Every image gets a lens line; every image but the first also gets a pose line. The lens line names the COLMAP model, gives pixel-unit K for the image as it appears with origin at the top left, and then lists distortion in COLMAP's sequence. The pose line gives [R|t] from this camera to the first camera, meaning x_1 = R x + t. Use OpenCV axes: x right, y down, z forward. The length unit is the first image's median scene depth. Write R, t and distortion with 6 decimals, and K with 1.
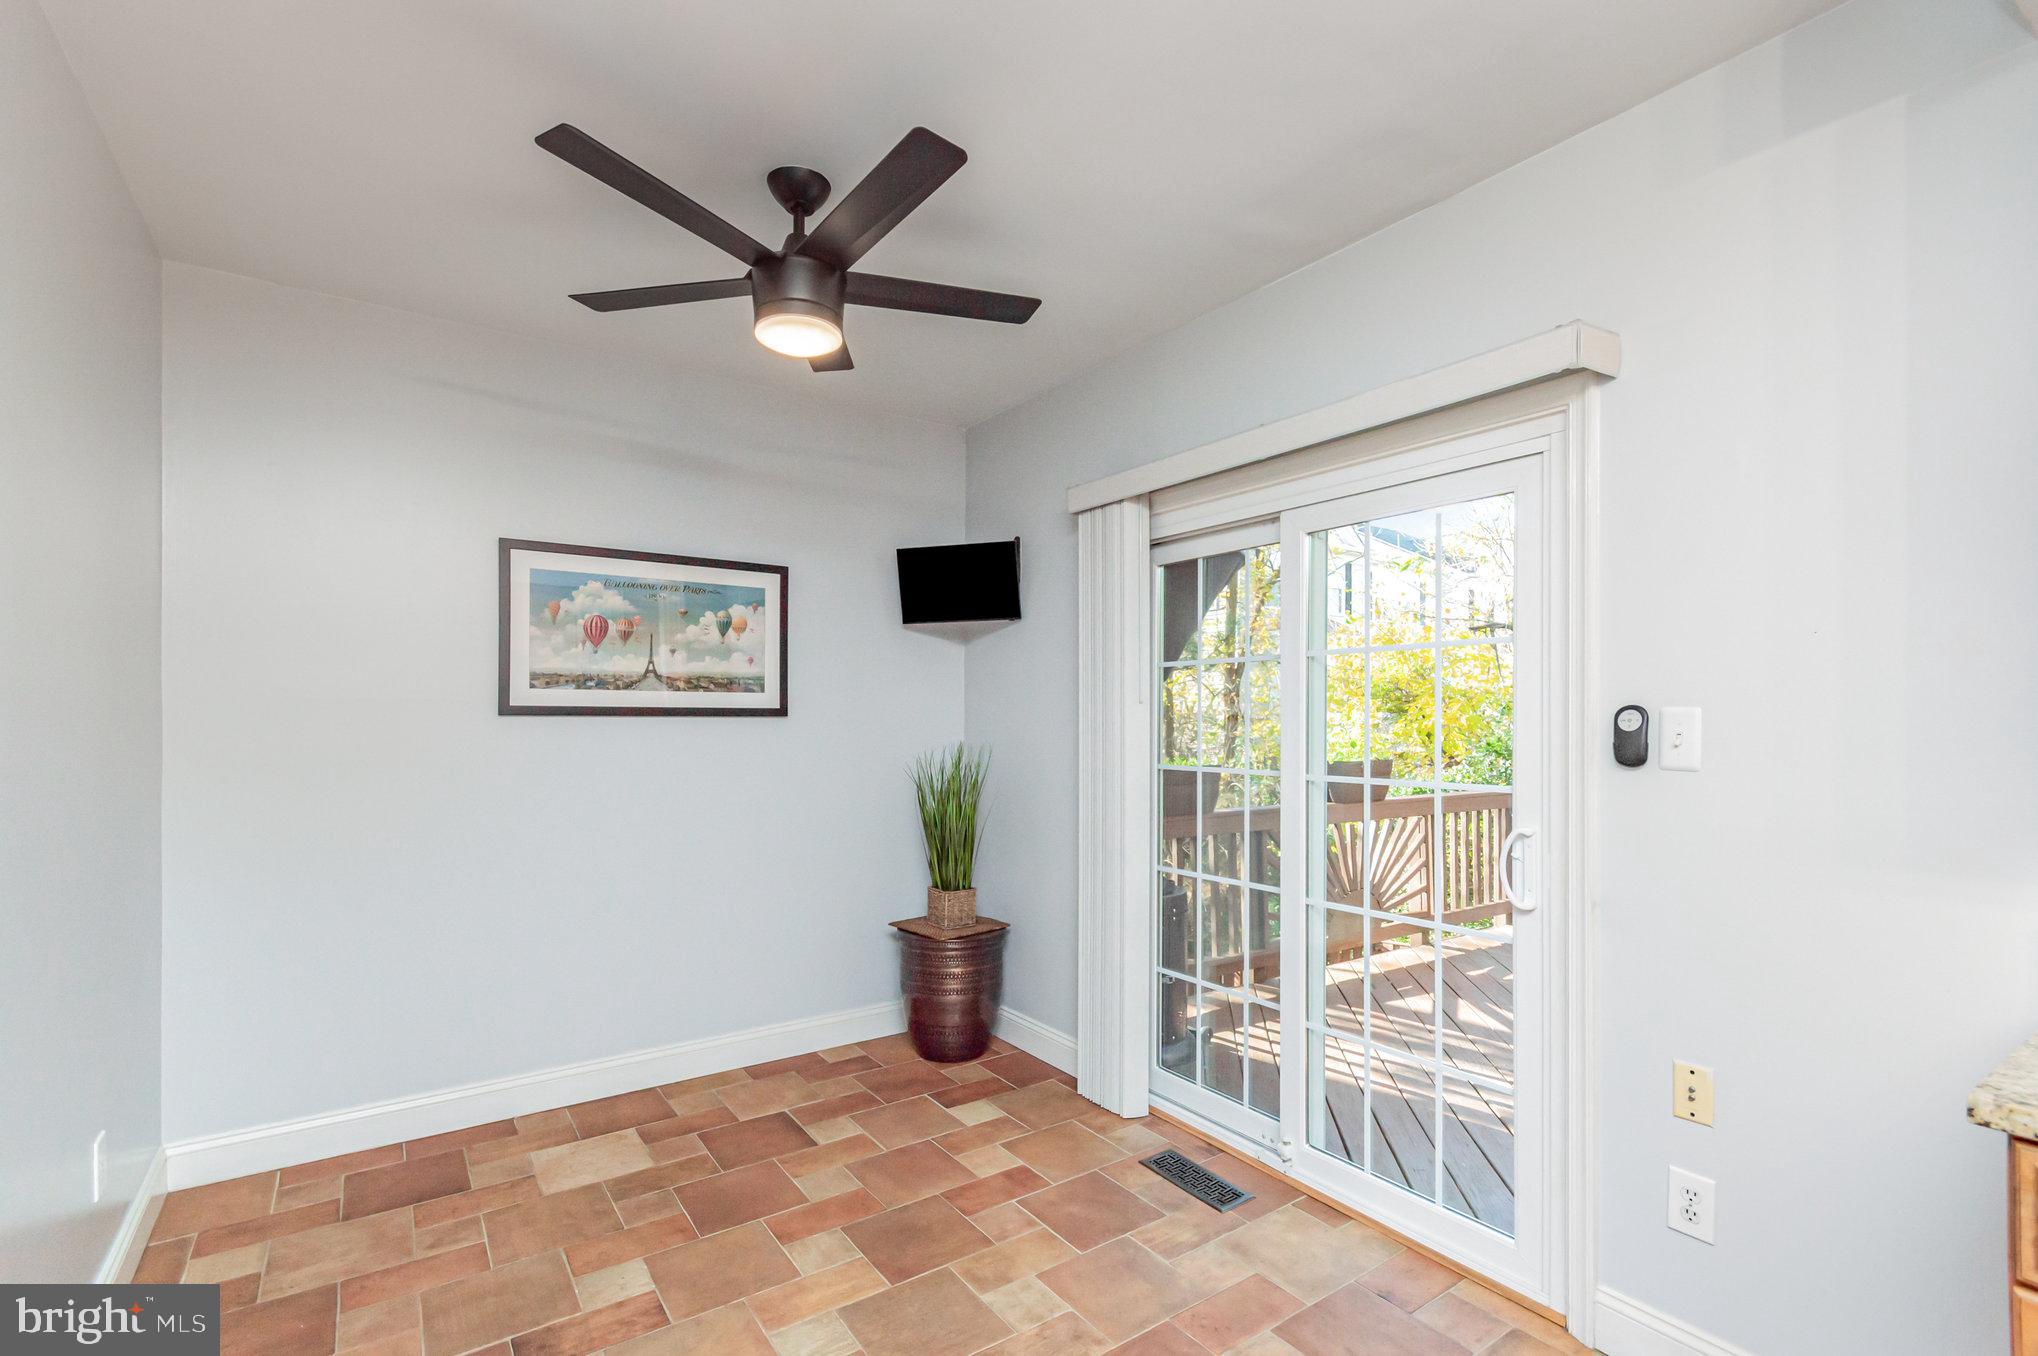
lens RADIAL K [[924.7, 0, 1012.5], [0, 924.7, 710.2], [0, 0, 1]] dist [-0.000526, 0.000252]
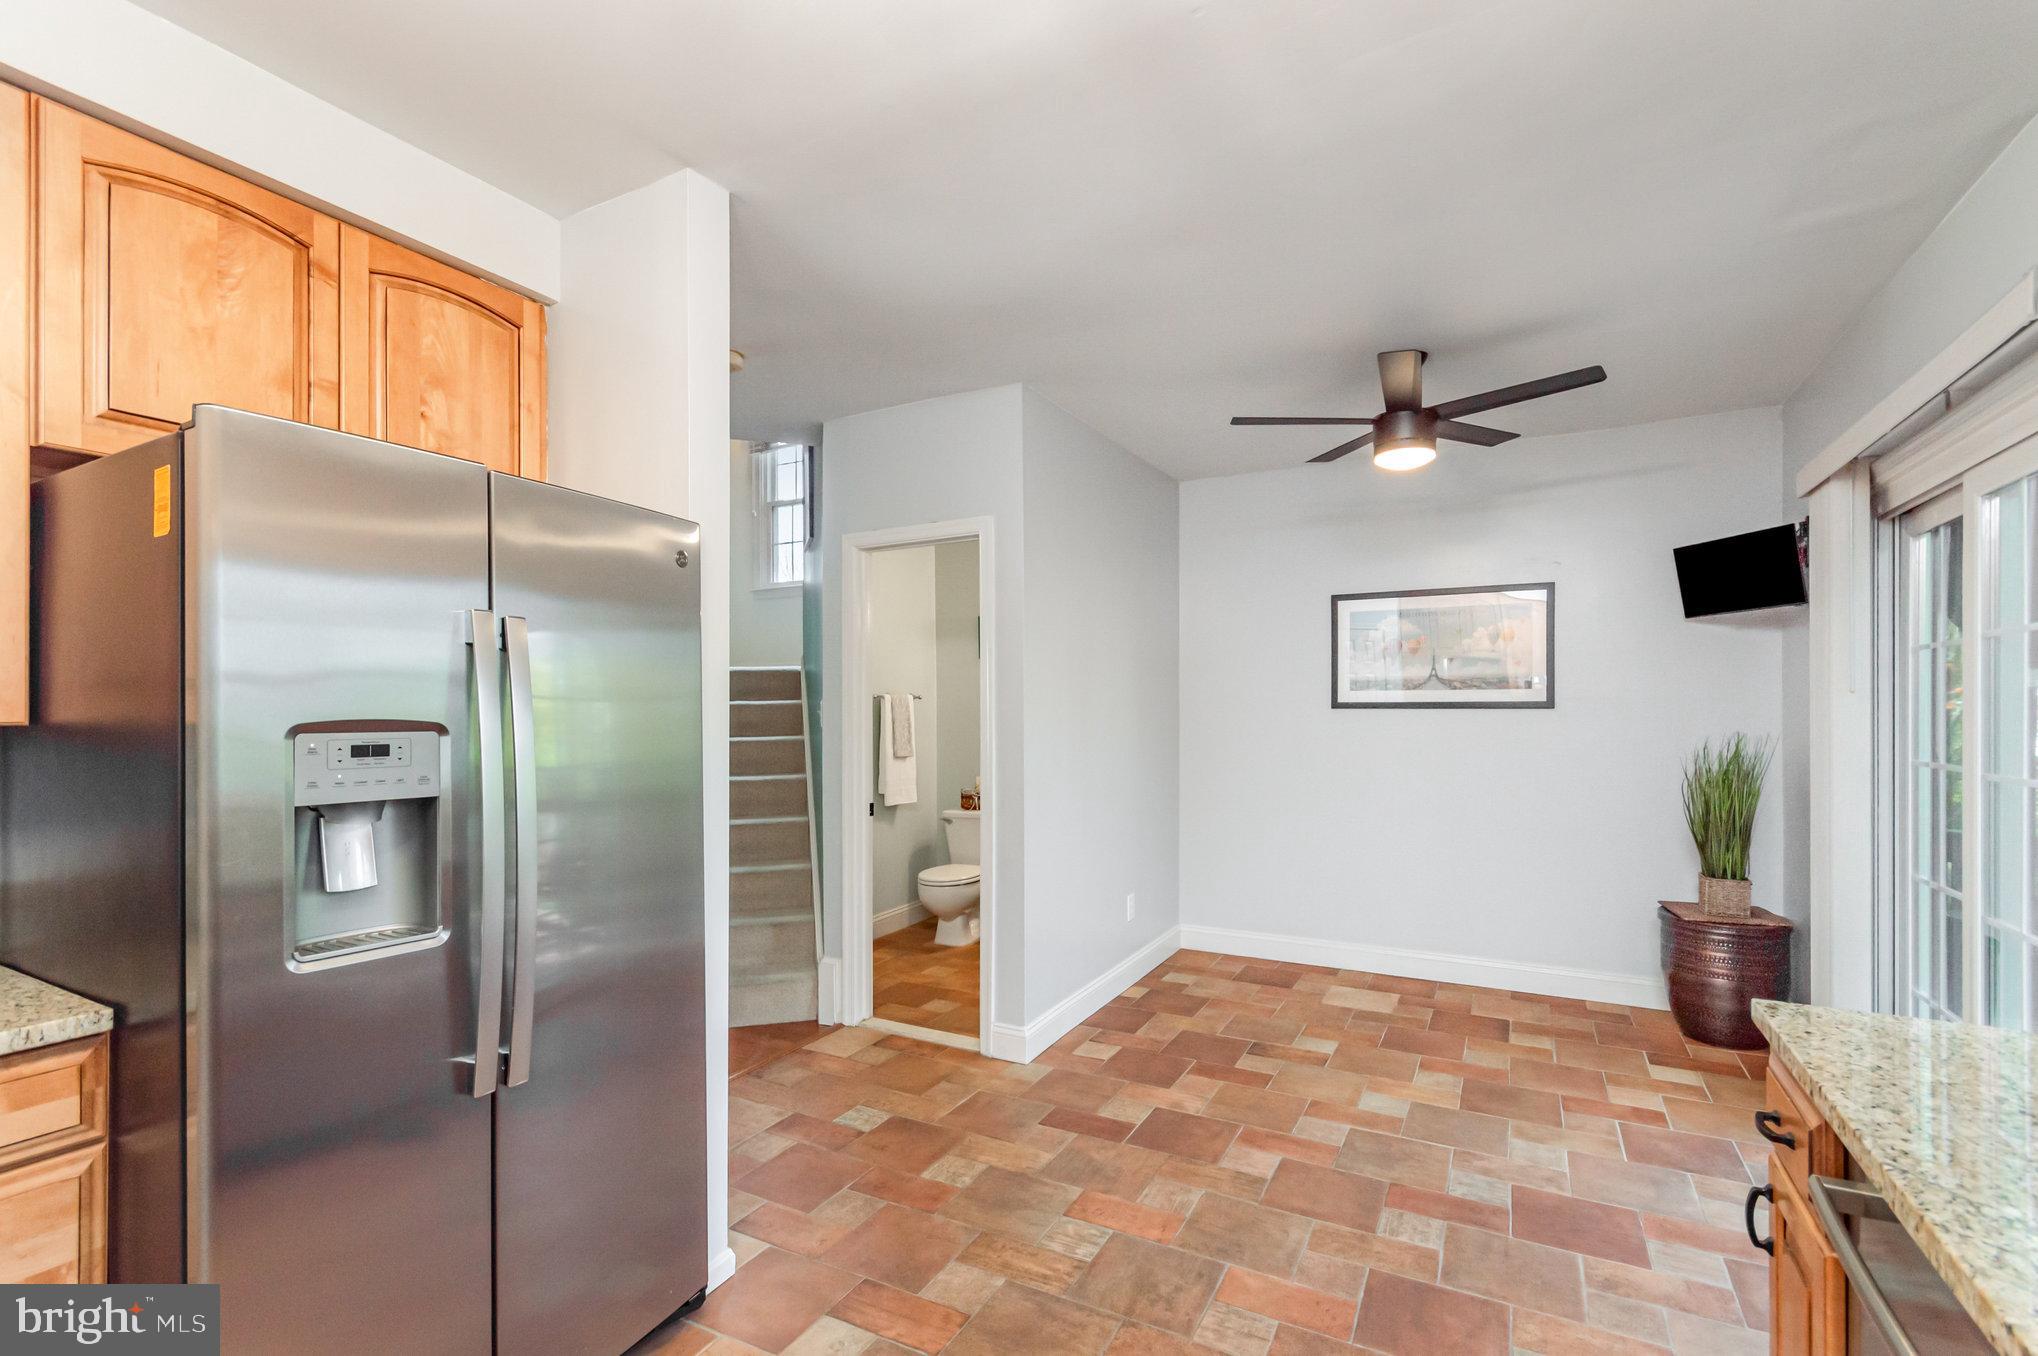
lens RADIAL K [[924.7, 0, 1012.5], [0, 924.7, 710.2], [0, 0, 1]] dist [-0.000526, 0.000252]
pose [[0.440387, -0.002083, -0.897806, 0.569033], [0.008613, 0.999961, 0.001905, 0.000698], [0.897767, -0.008572, 0.440388, -0.159434]]
